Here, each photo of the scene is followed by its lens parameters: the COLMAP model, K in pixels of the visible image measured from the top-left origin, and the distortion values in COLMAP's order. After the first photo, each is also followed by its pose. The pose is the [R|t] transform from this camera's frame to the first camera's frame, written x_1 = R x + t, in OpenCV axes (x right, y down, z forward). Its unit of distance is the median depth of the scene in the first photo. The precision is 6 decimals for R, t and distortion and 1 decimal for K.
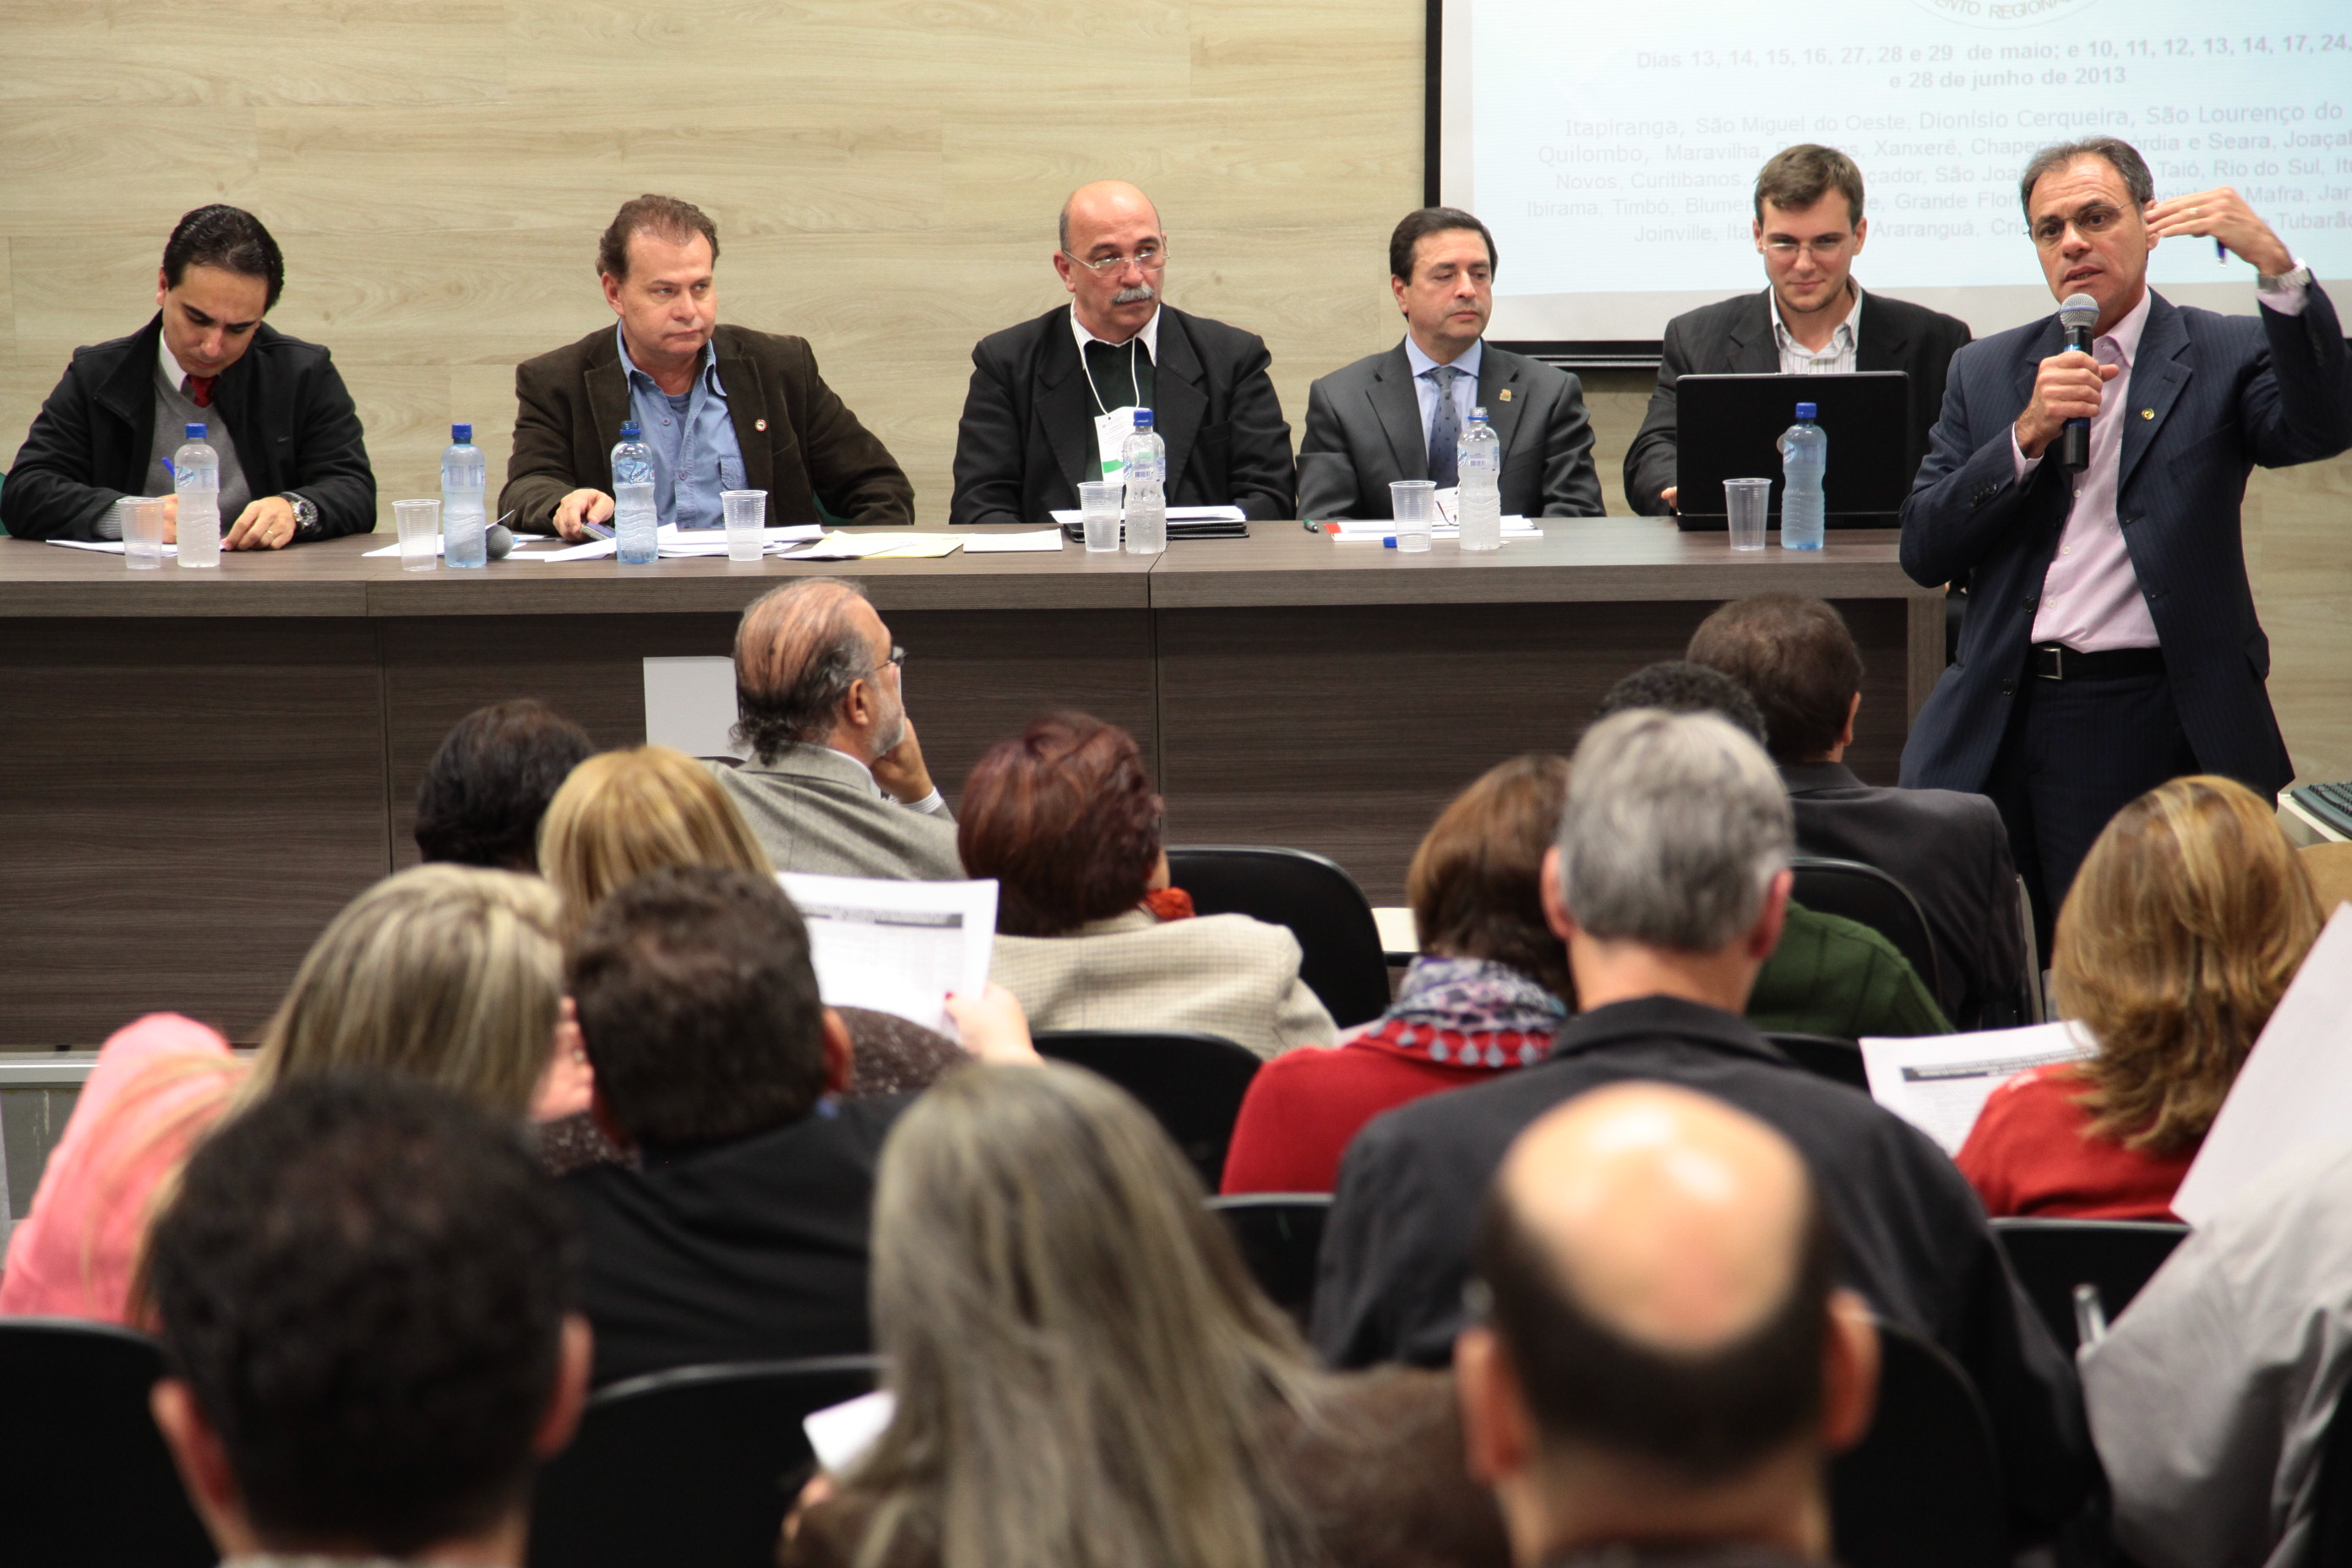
lens RADIAL K [[6969.6, 0, 1134.0], [0, 6969.6, 753.0], [0, 0, 1]] dist [0.737391, -0.022315]
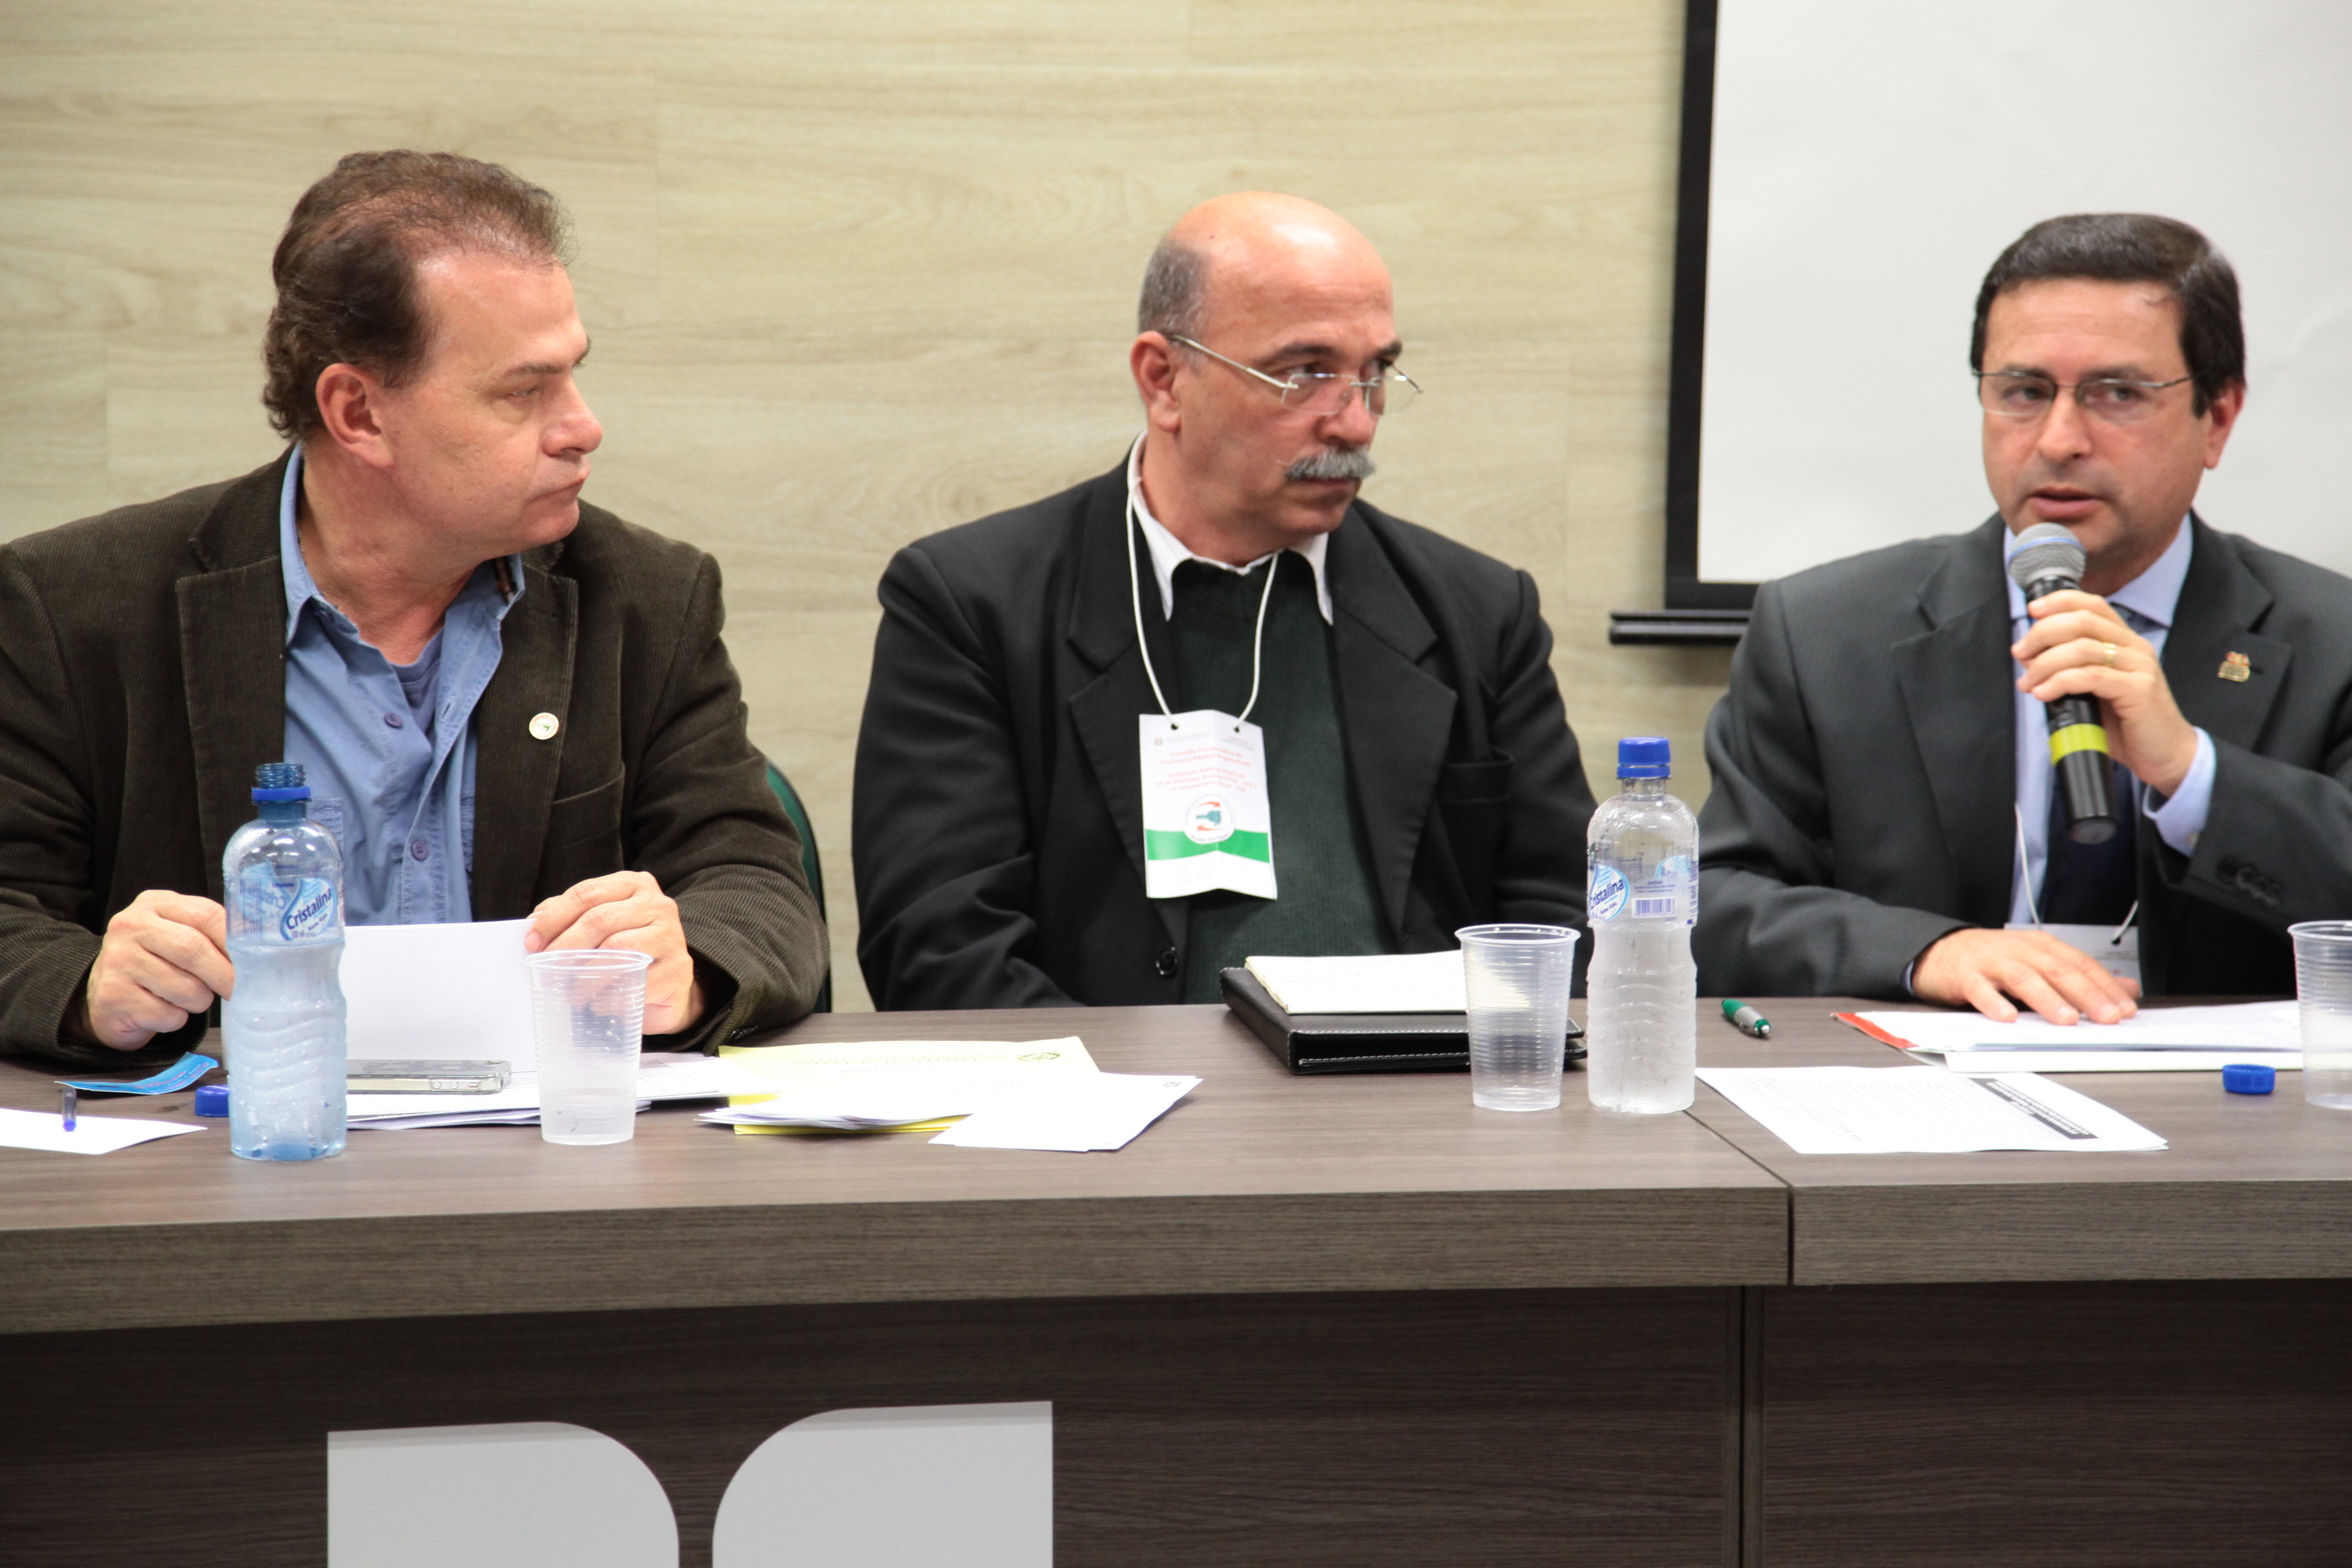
lens RADIAL K [[5945.0, 0, 1176.0], [0, 5945.0, 784.0], [0, 0, 1]] dist [0.531838, -0.210988]
pose [[0.971043, 0.002538, 0.238890, -0.089282], [0.005069, 0.999500, -0.031222, -0.032211], [-0.238850, 0.031529, 0.970545, 0.608376]]
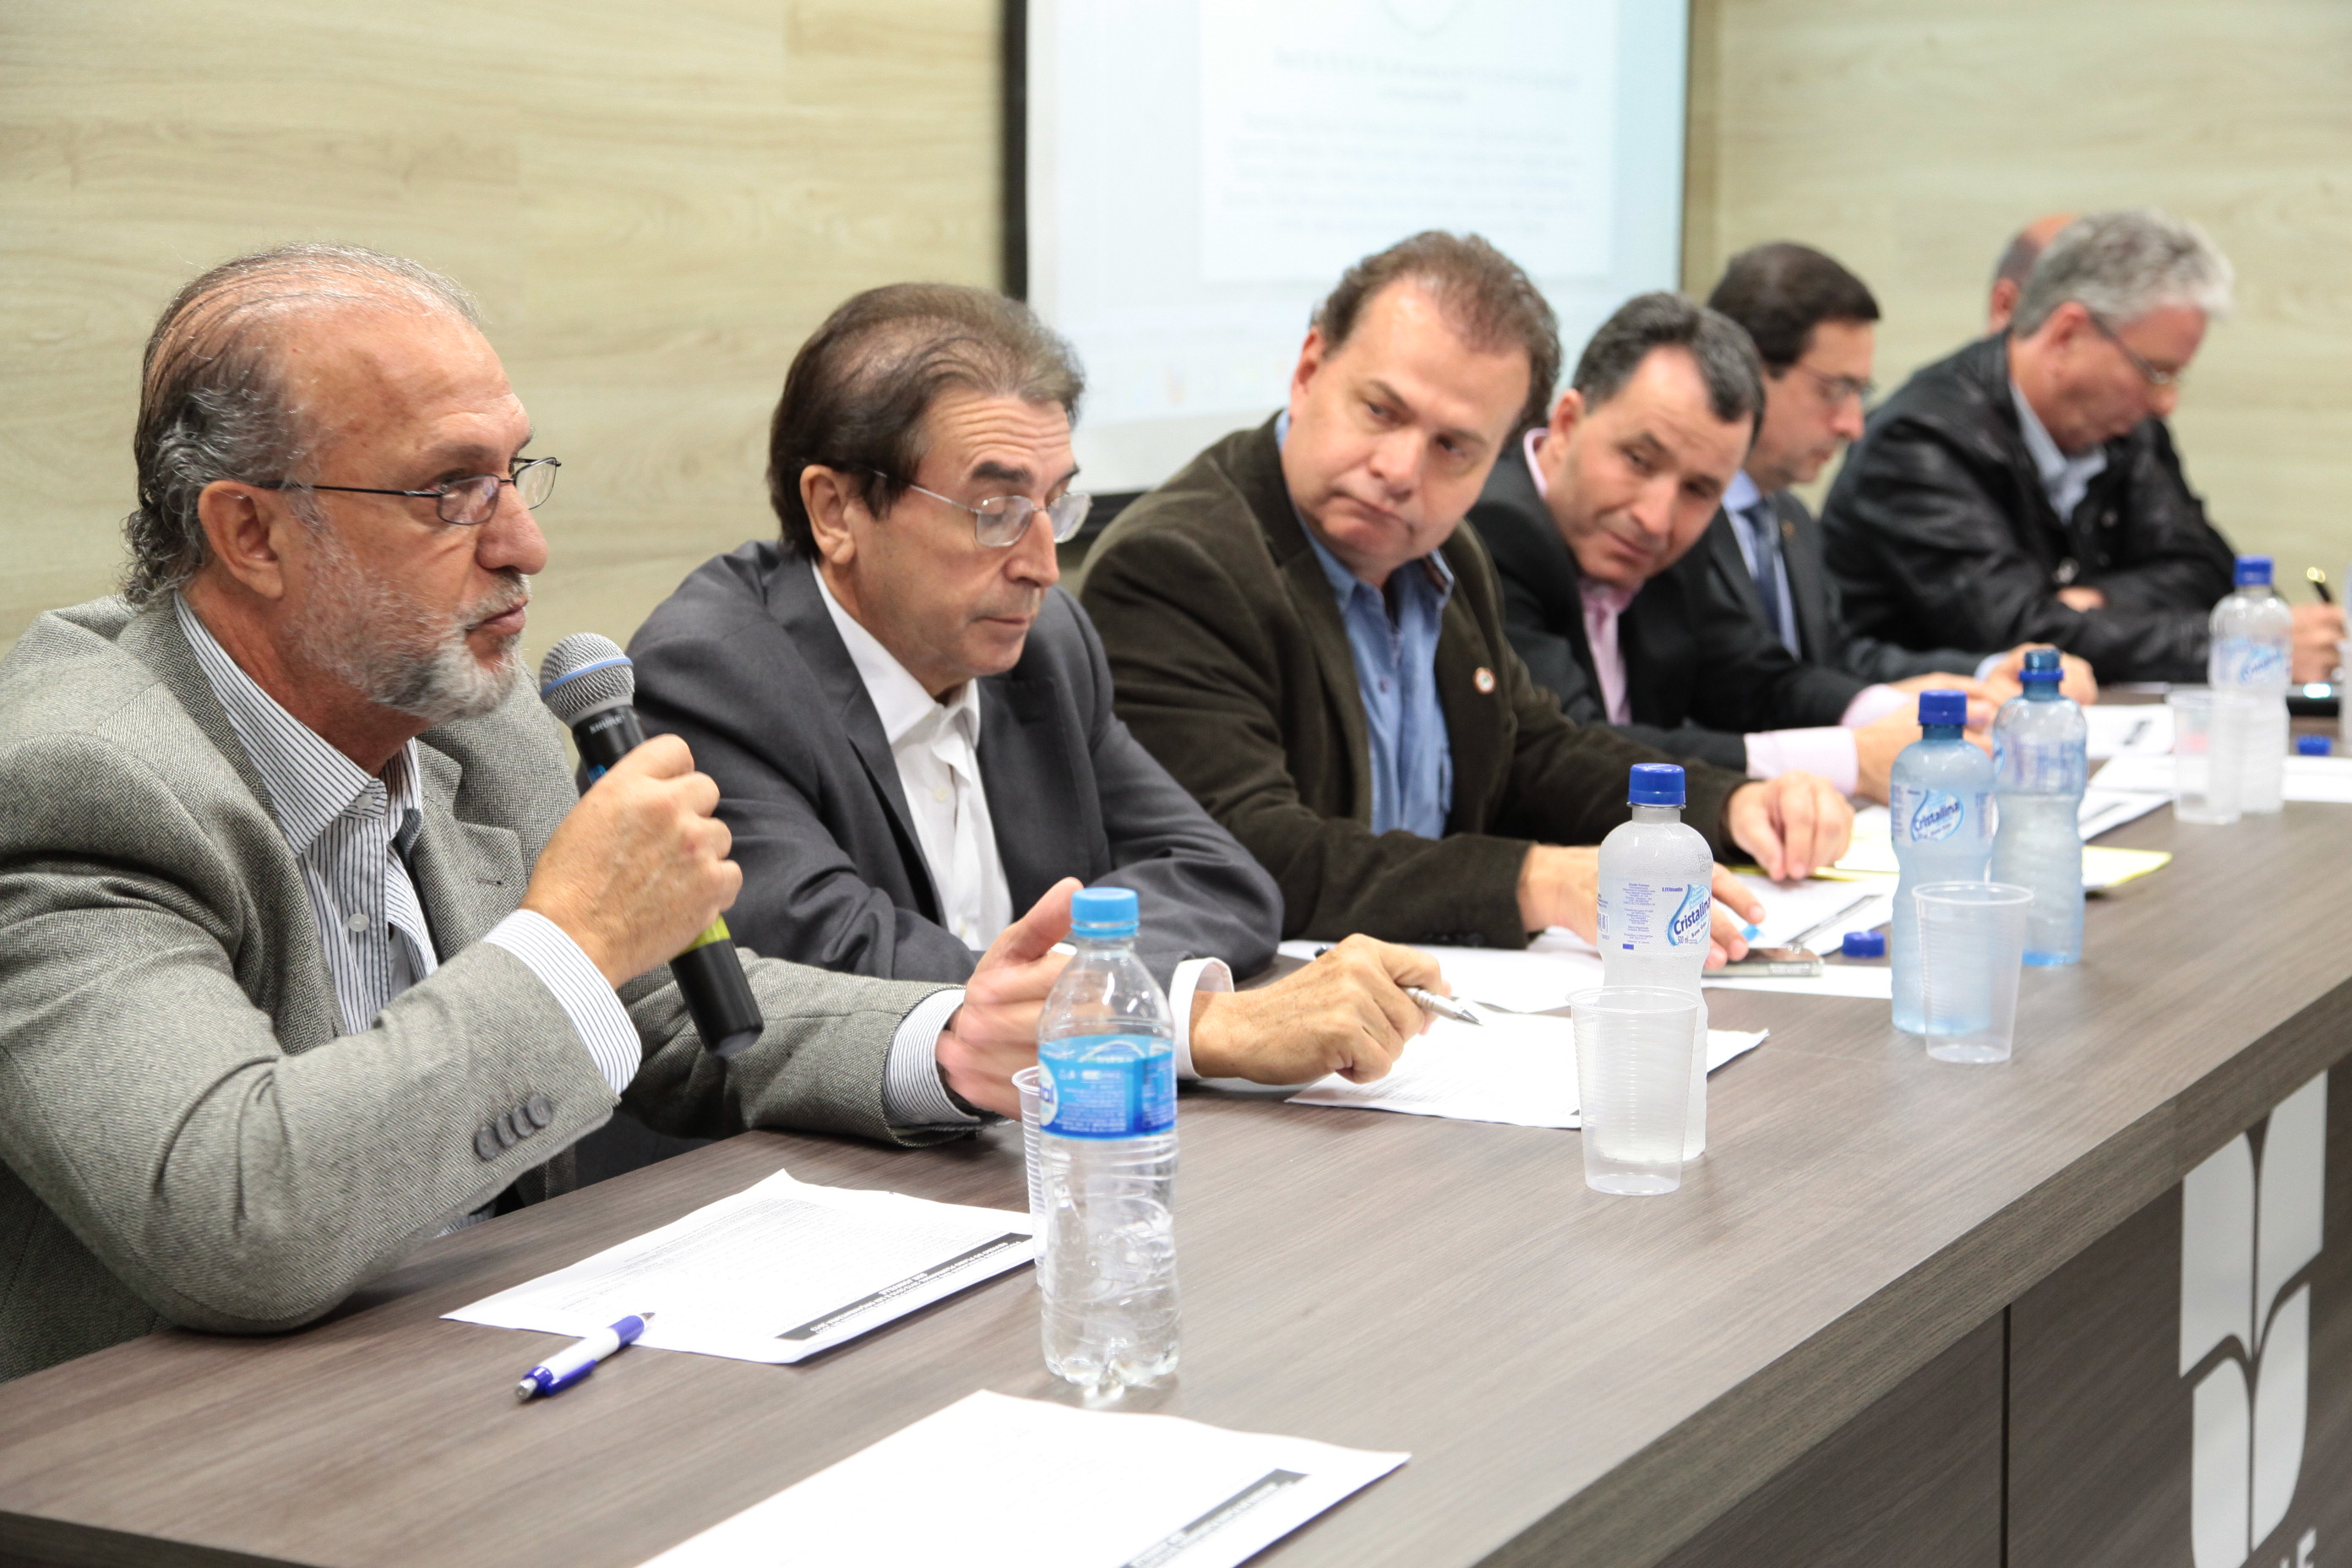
lens RADIAL K [[4006.0, 0, 1176.0], [0, 4006.0, 784.0], [0, 0, 1]] dist [0.224381, 0.099477]
pose [[0.406710, -0.107205, 0.907245, -0.292845], [0.117475, 0.990983, 0.064437, -0.054833], [-0.905973, 0.080371, 0.415637, 0.832686]]
